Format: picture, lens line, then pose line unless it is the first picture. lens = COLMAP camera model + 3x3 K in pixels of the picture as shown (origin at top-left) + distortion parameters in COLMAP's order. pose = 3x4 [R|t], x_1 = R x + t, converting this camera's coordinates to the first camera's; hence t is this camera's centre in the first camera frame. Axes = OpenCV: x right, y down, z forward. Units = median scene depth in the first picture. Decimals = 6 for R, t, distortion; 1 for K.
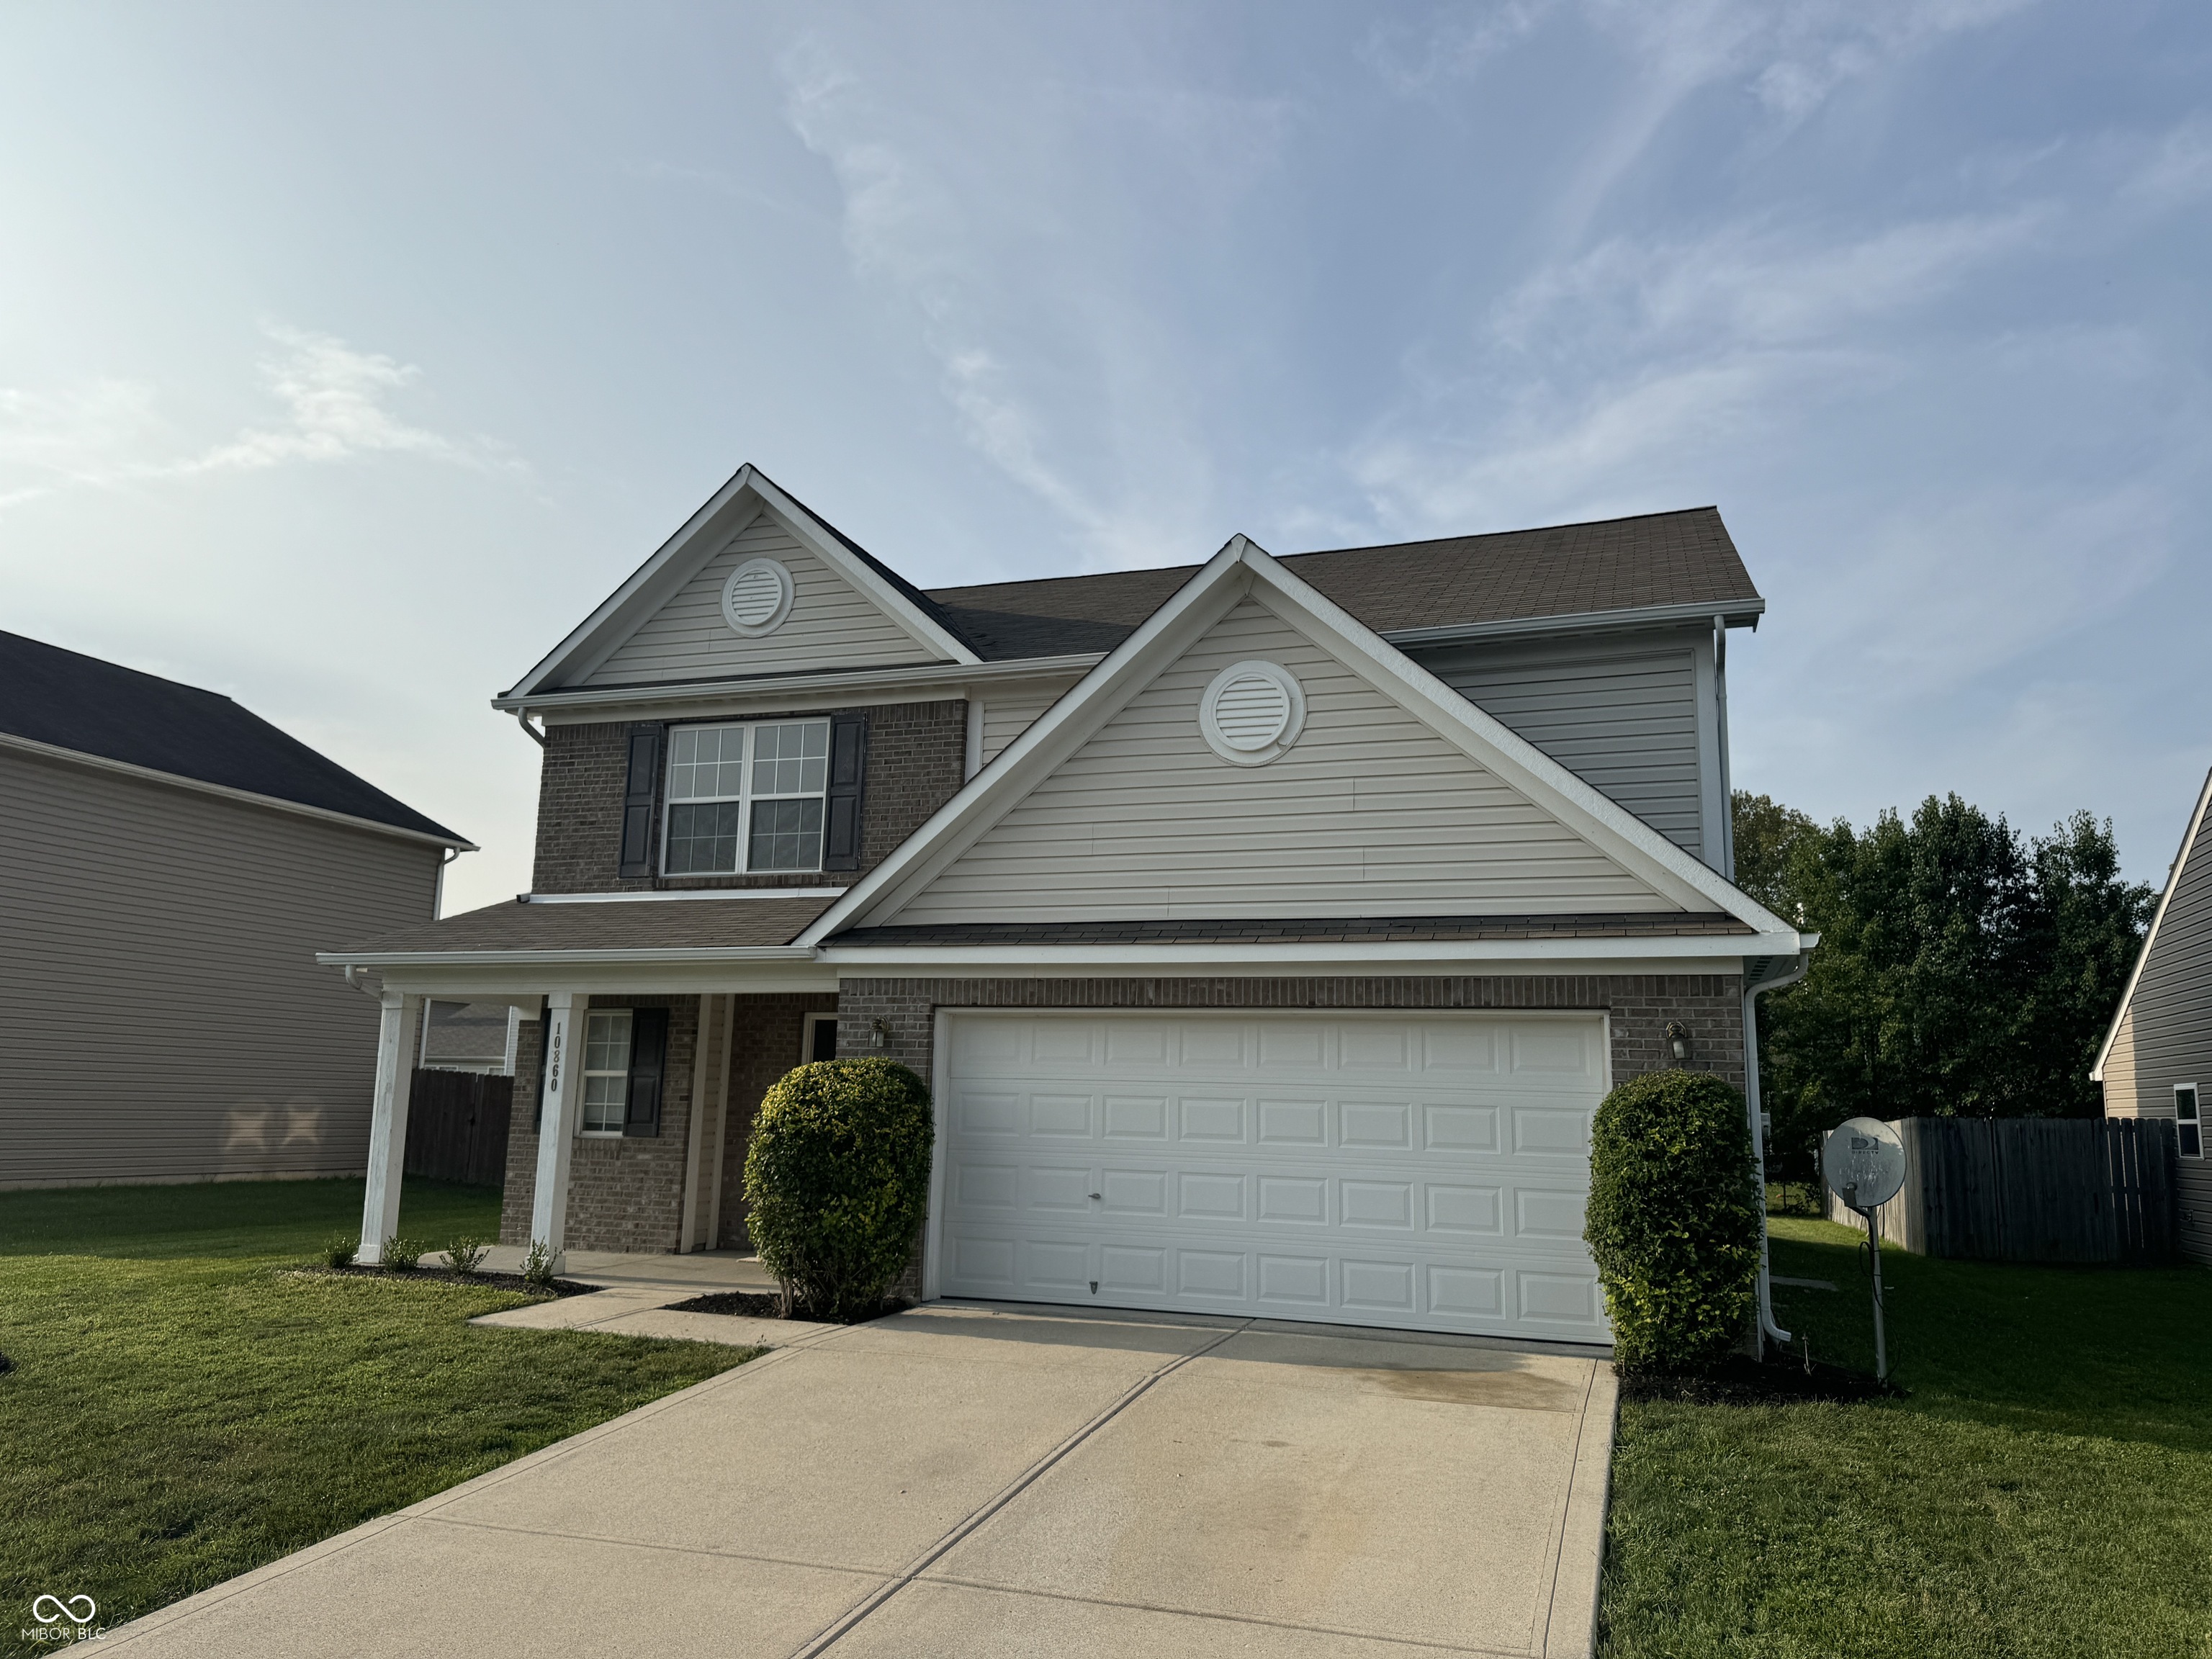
lens RADIAL K [[1551.7, 0, 1104.4], [0, 1551.7, 836.0], [0, 0, 1]] dist [0.164915, -0.312533]
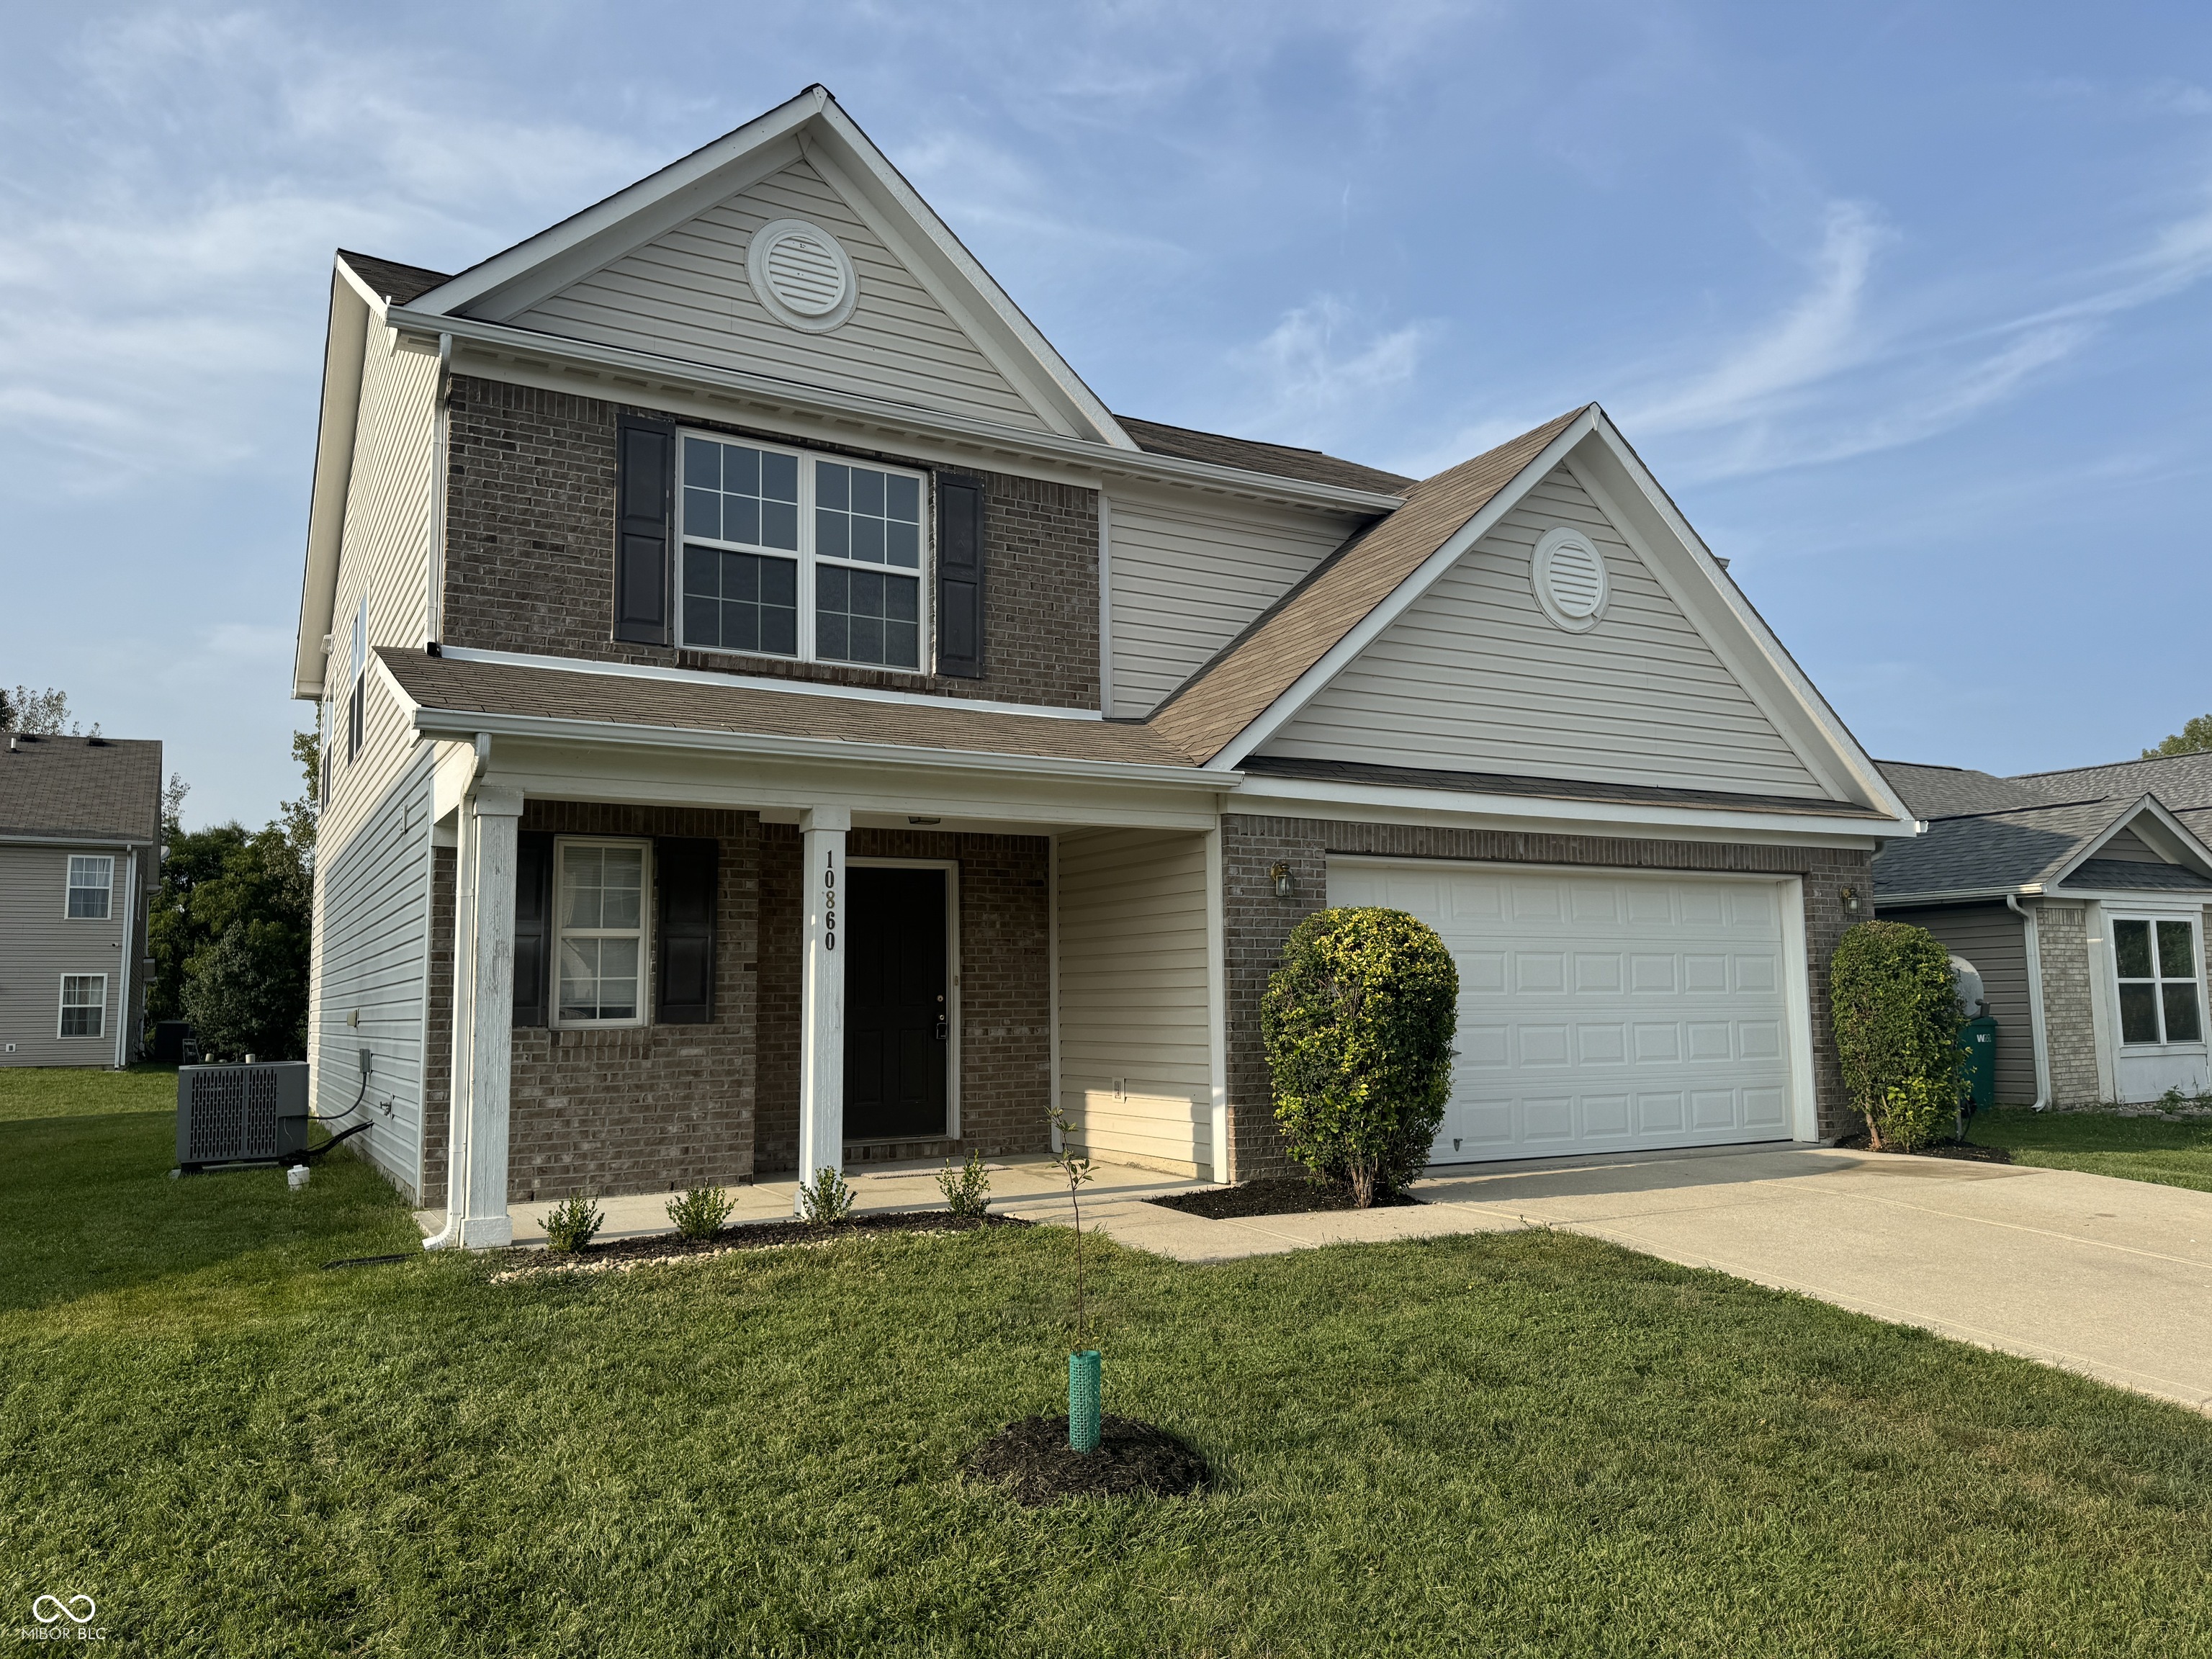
lens RADIAL K [[1551.7, 0, 1104.4], [0, 1551.7, 836.0], [0, 0, 1]] dist [0.164915, -0.312533]
pose [[0.655970, 0.050576, 0.753091, -0.840602], [-0.099853, 0.994798, 0.020167, 0.093723], [-0.748153, -0.088427, 0.657607, 0.508502]]
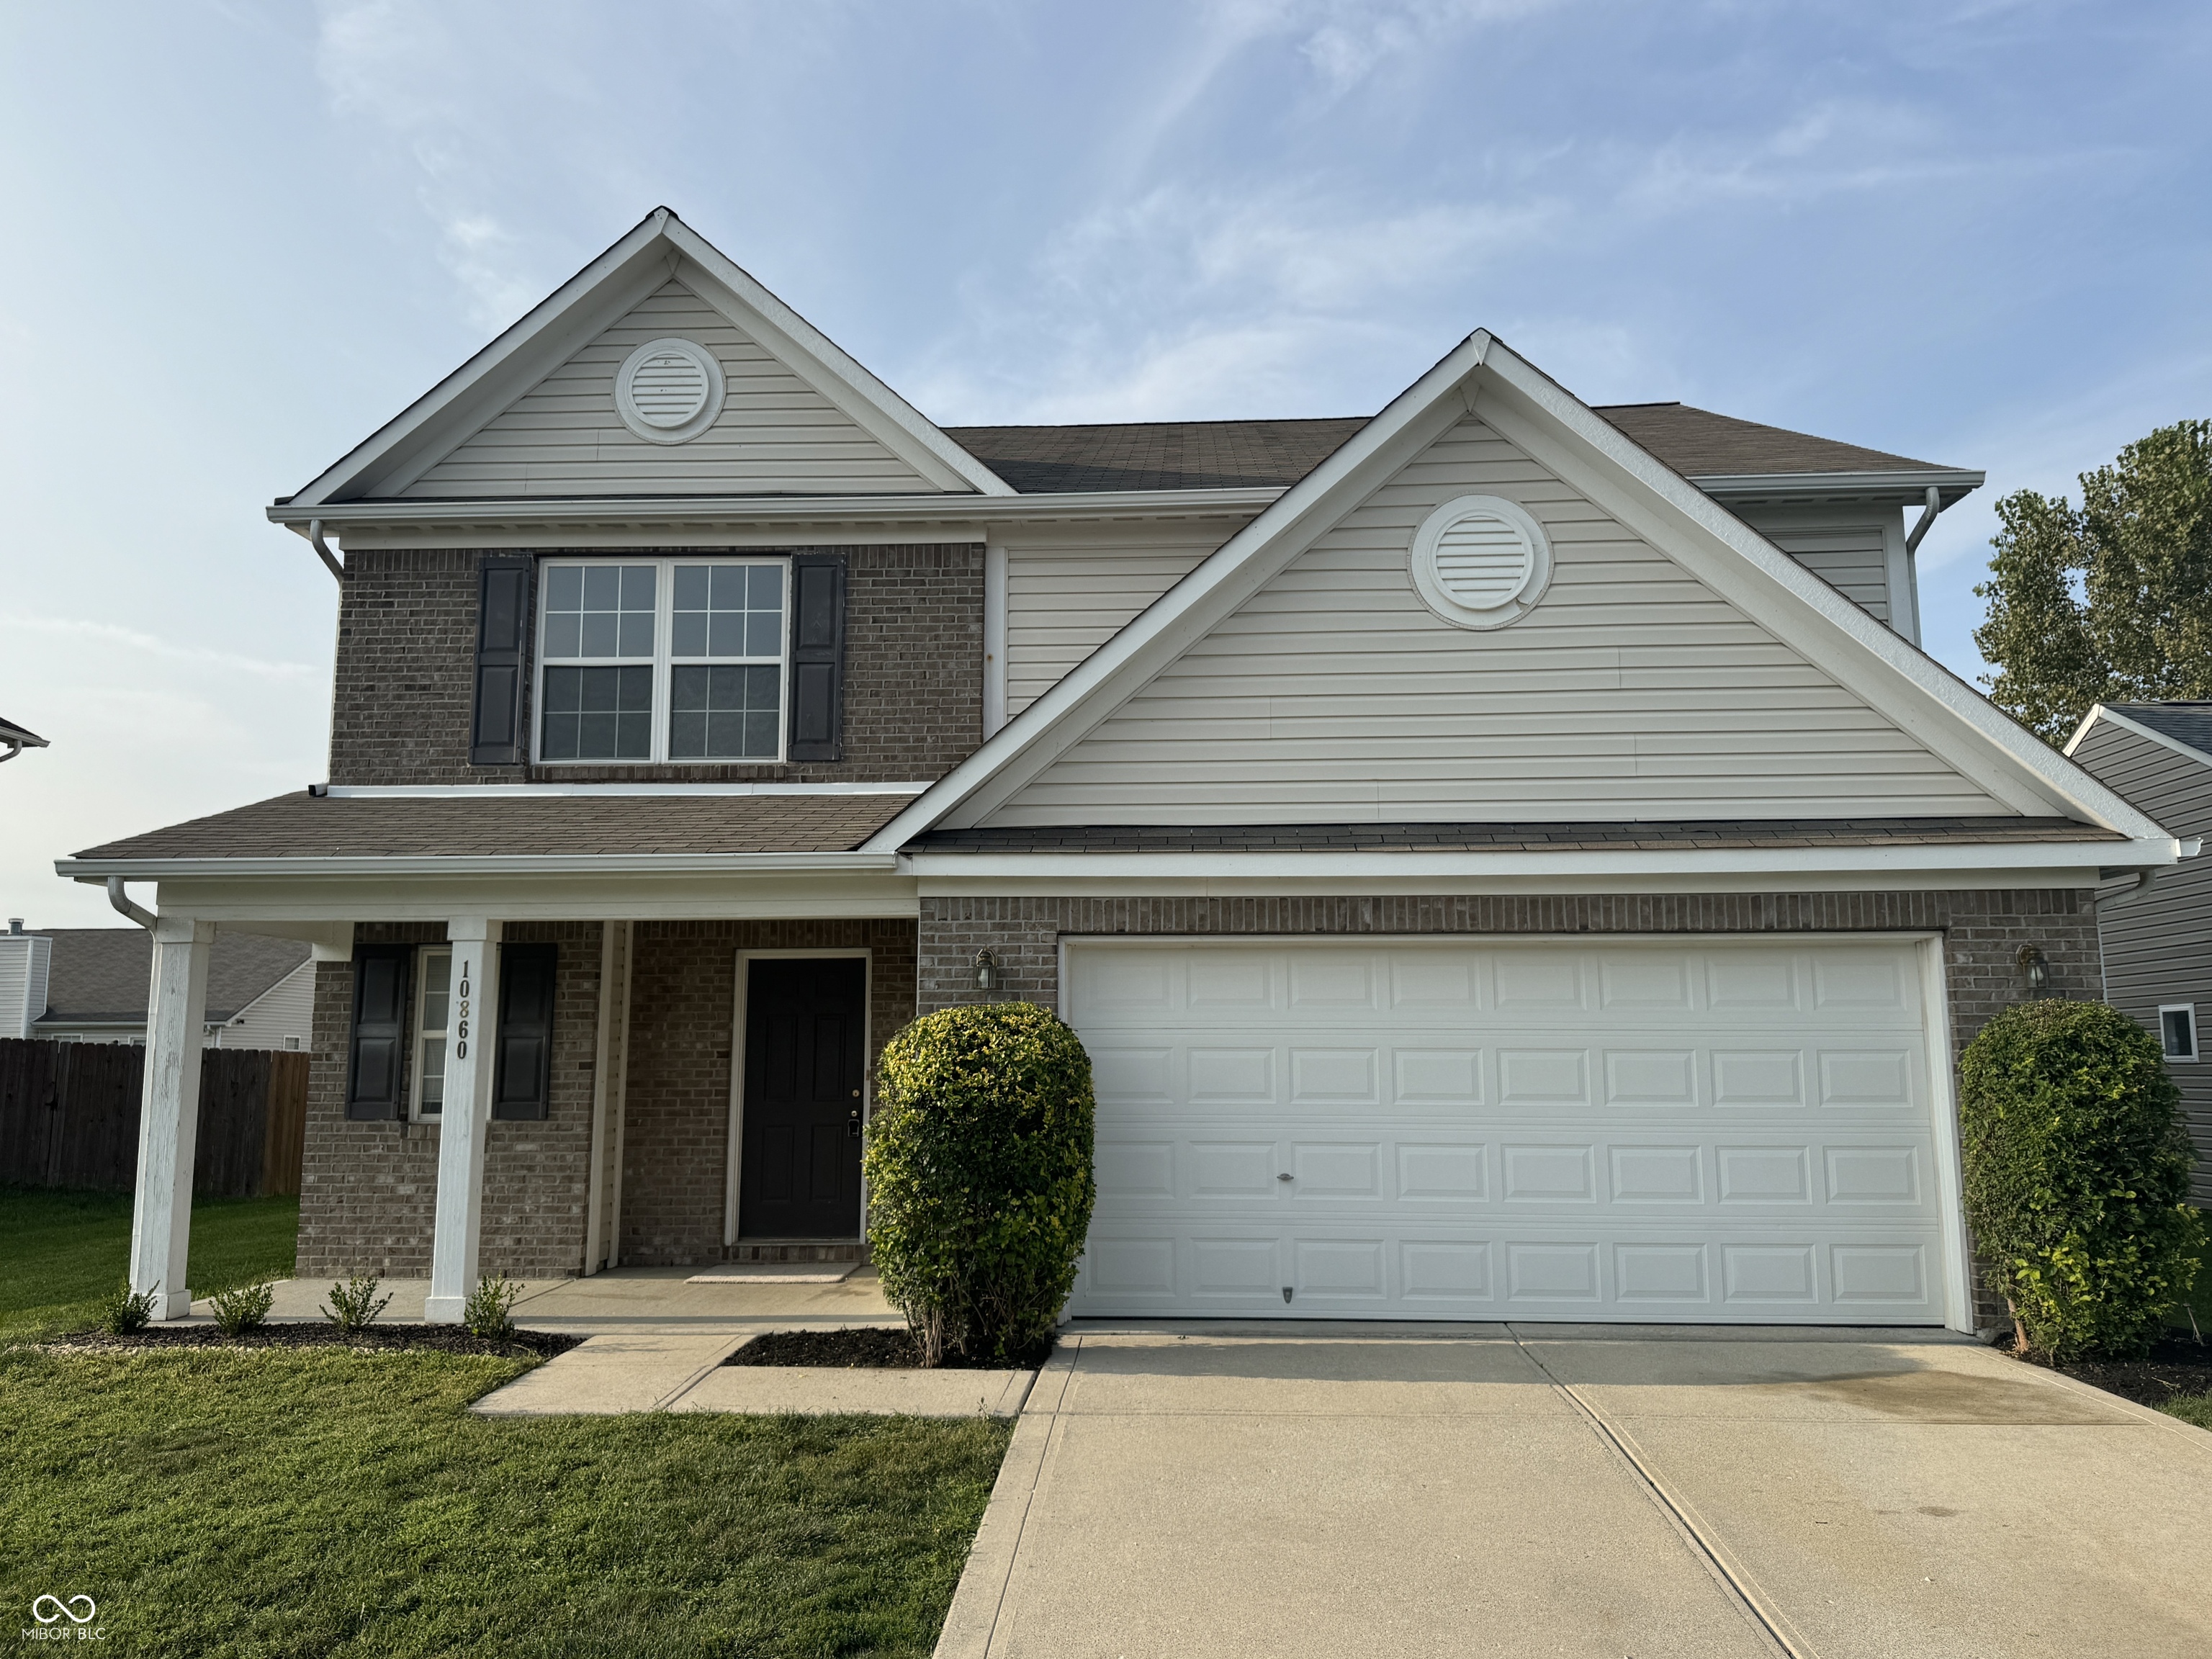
lens RADIAL K [[1606.1, 0, 1106.0], [0, 1606.1, 829.5], [0, 0, 1]] dist [0.171326, -0.358503]
pose [[0.958798, 0.015578, 0.283660, -0.304215], [-0.023966, 0.999371, 0.026124, 0.037534], [-0.283075, -0.031846, 0.958569, 0.249041]]
